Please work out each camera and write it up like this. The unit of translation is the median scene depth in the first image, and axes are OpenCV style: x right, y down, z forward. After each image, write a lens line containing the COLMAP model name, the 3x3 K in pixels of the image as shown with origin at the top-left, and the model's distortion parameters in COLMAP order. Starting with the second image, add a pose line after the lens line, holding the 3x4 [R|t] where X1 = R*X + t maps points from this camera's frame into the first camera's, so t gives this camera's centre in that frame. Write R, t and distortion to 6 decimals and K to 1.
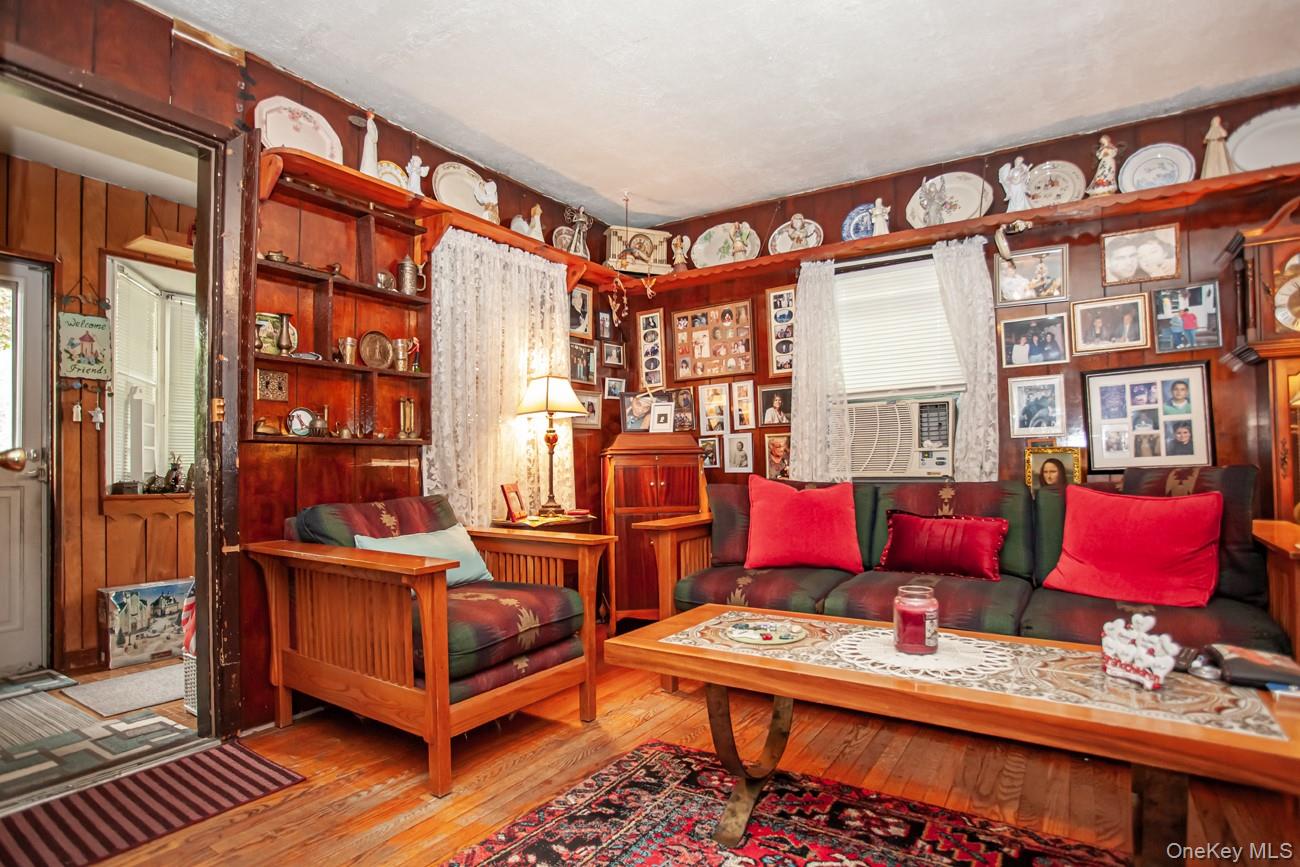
lens RADIAL K [[666.1, 0, 652.3], [0, 666.1, 456.6], [0, 0, 1]] dist [-0.062412, 0.023087]
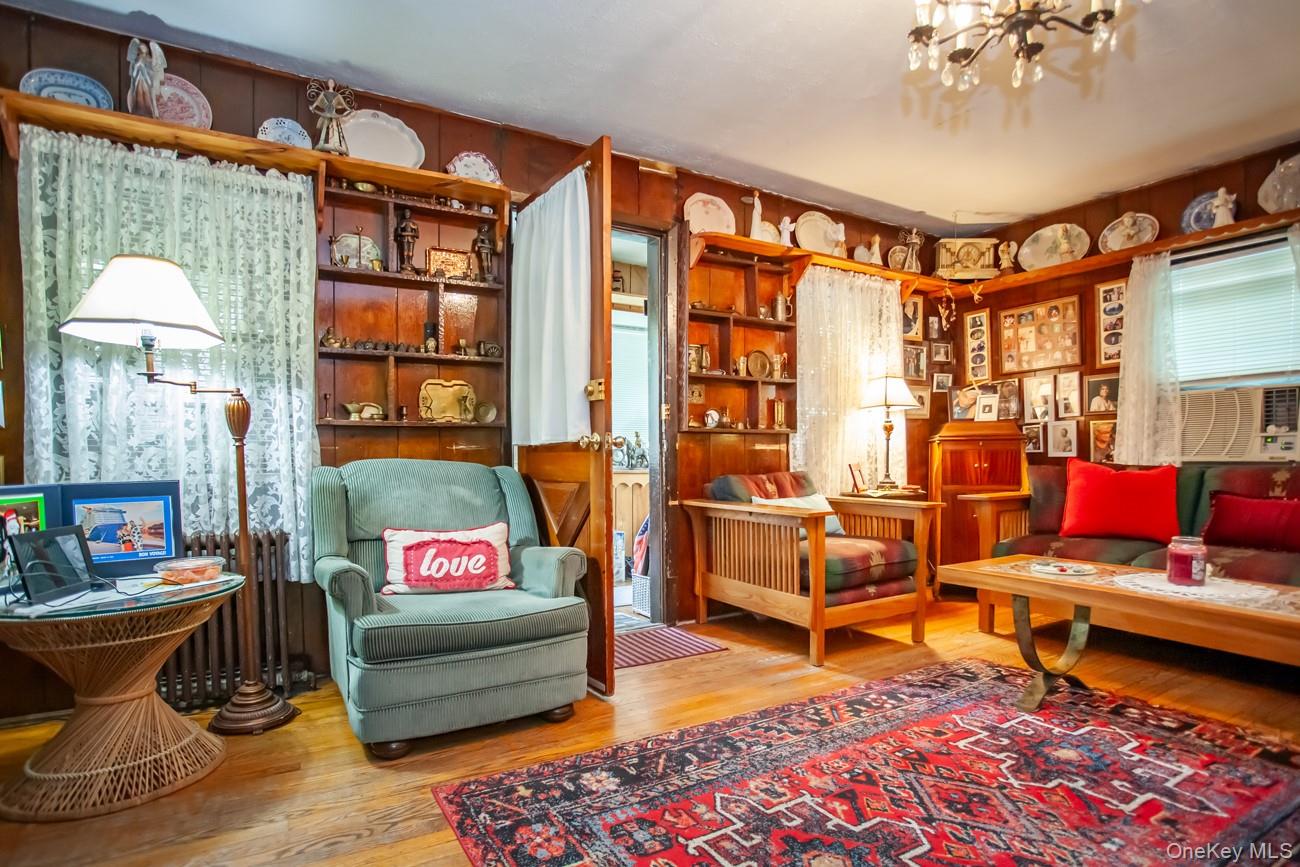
lens RADIAL K [[666.1, 0, 656.7], [0, 666.1, 484.7], [0, 0, 1]] dist [-0.062412, 0.023087]
pose [[0.898939, 0.022690, -0.437486, 0.001071], [0.003153, 0.998297, 0.058255, 0.006929], [0.438063, -0.053747, 0.897336, -0.348739]]
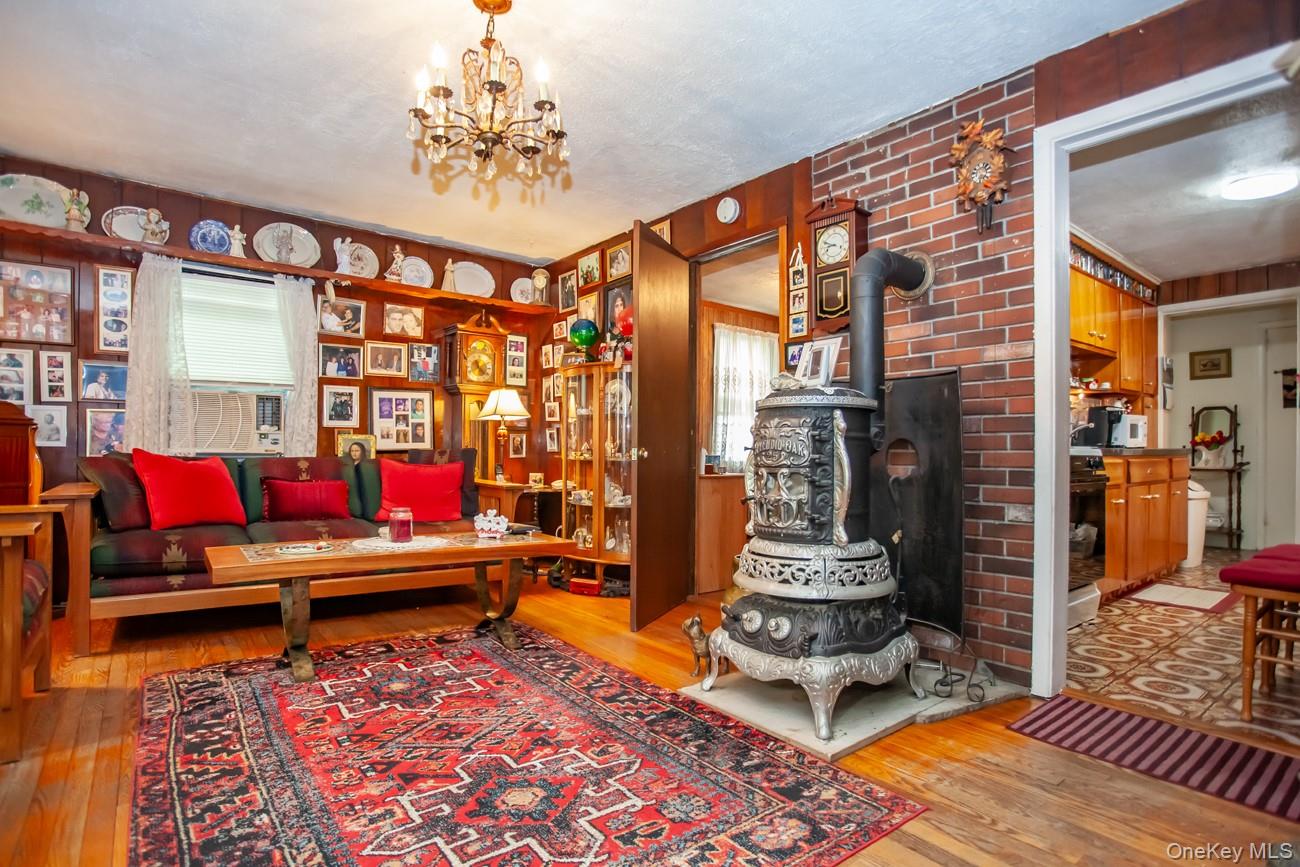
lens RADIAL K [[666.1, 0, 644.5], [0, 666.1, 455.7], [0, 0, 1]] dist [-0.062412, 0.023087]
pose [[0.329957, 0.013381, 0.943901, -0.626464], [-0.029628, 0.999554, -0.003813, 0.021037], [-0.943531, -0.026708, 0.330206, -0.145009]]
